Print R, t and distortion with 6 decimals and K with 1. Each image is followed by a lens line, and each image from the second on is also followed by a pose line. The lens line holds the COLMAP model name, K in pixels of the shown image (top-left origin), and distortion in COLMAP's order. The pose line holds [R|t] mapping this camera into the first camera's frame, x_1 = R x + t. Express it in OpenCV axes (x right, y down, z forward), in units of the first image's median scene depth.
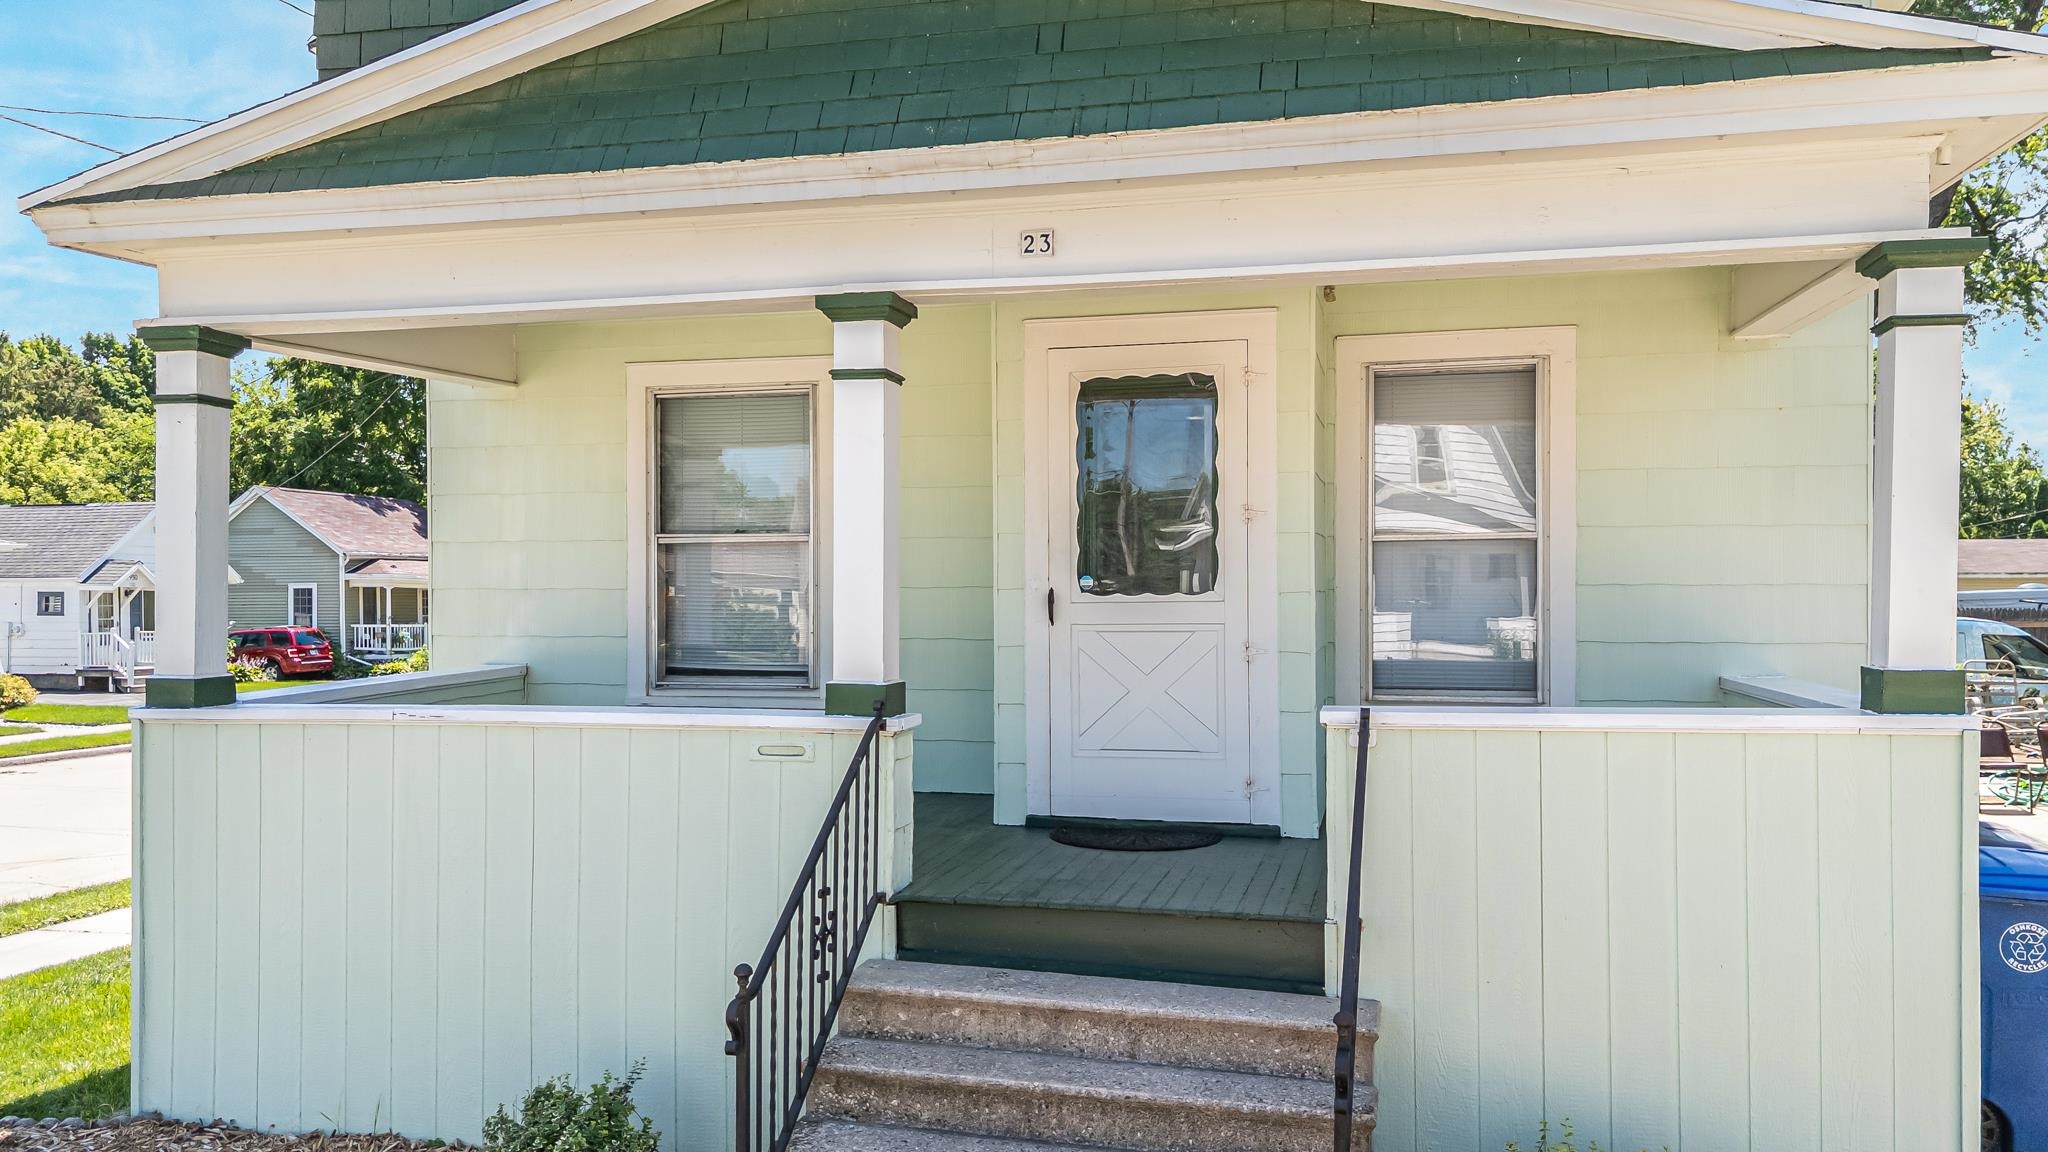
lens RADIAL K [[1511.9, 0, 1029.8], [0, 1511.9, 619.1], [0, 0, 1]] dist [0.043040, -0.029292]
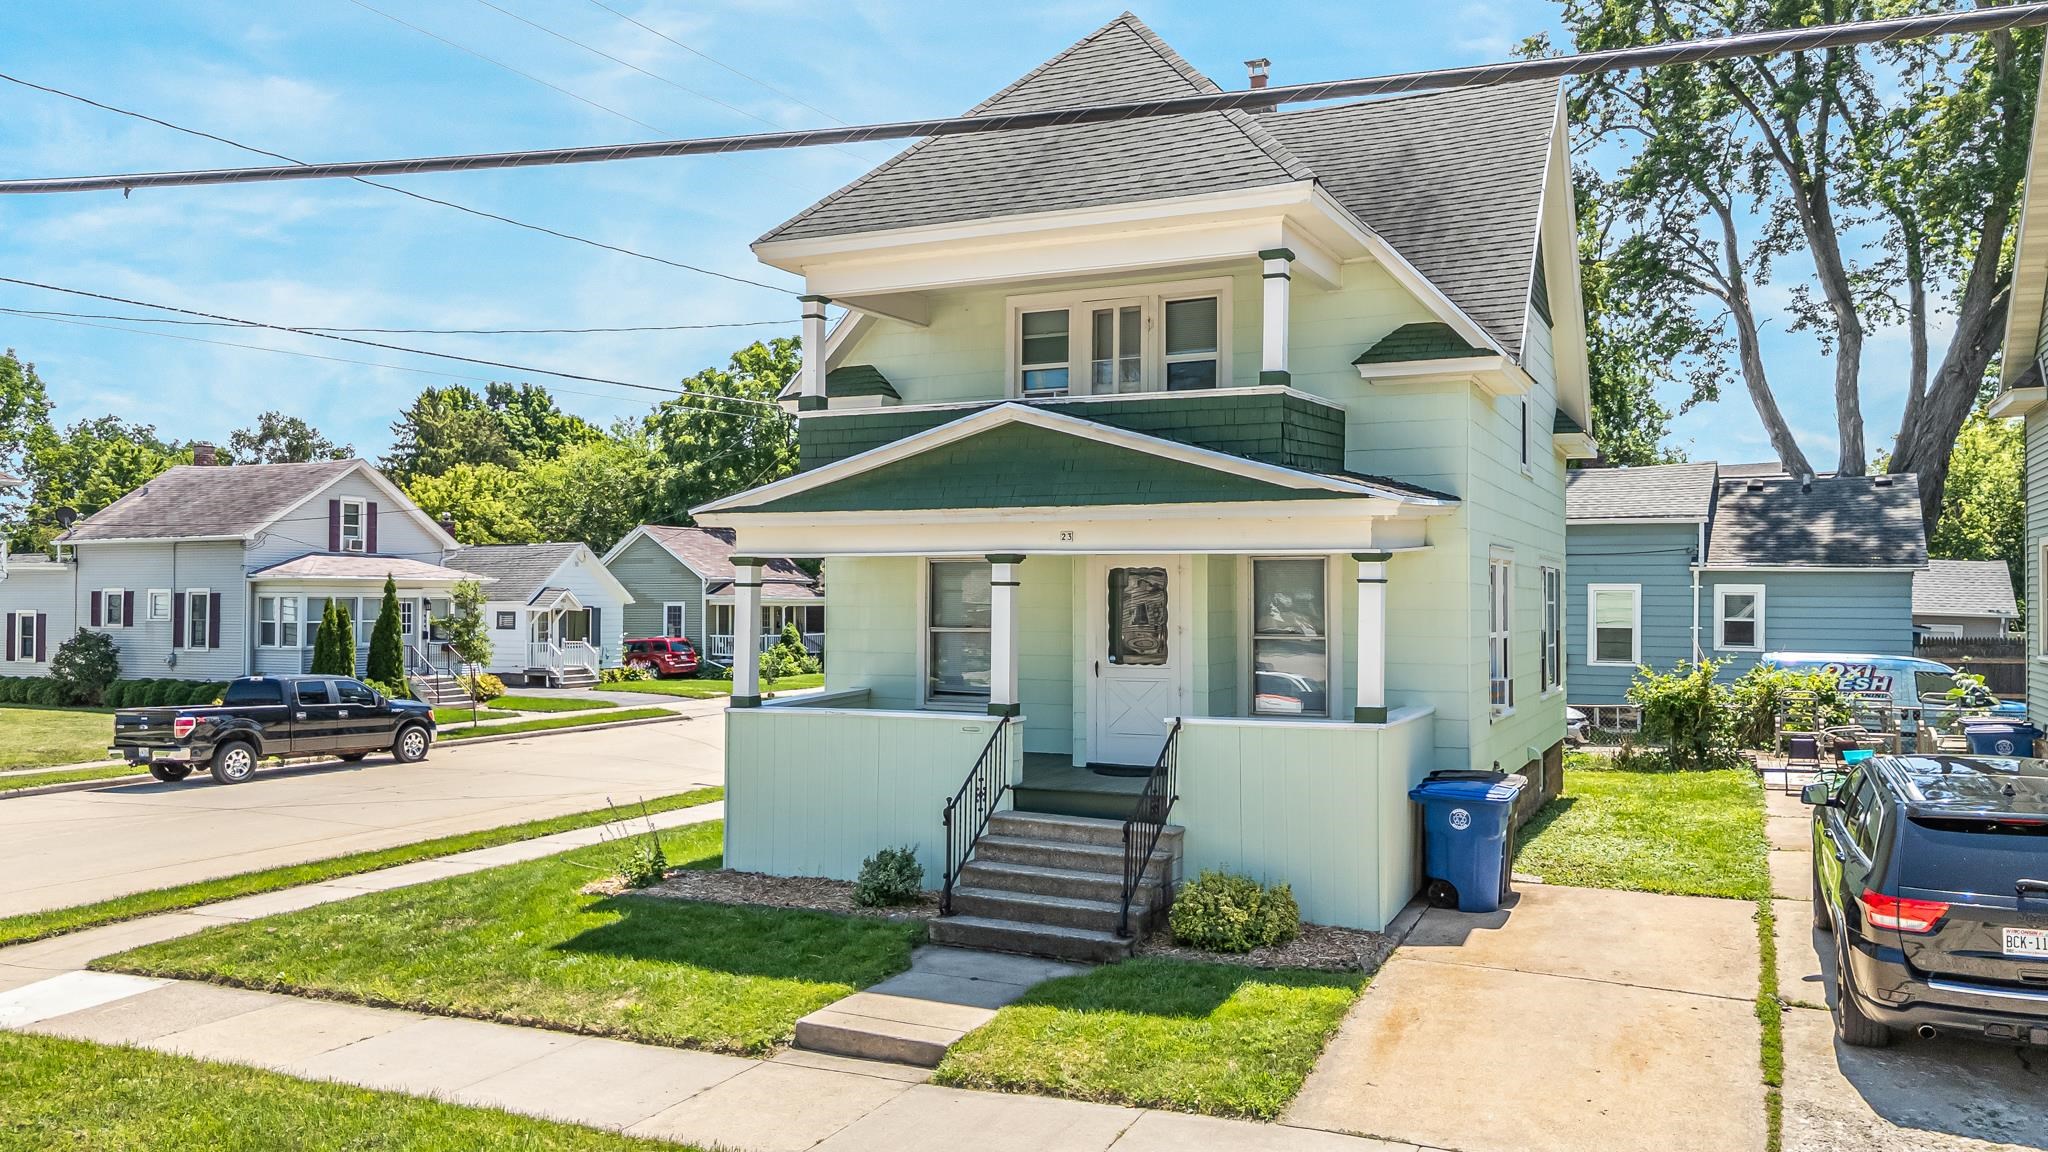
lens RADIAL K [[1511.9, 0, 1010.1], [0, 1511.9, 570.3], [0, 0, 1]] dist [0.043040, -0.029292]
pose [[0.979549, -0.000583, -0.201203, 0.275059], [-0.005934, 0.999477, -0.031782, -0.067093], [0.201117, 0.032326, 0.979034, -0.997361]]
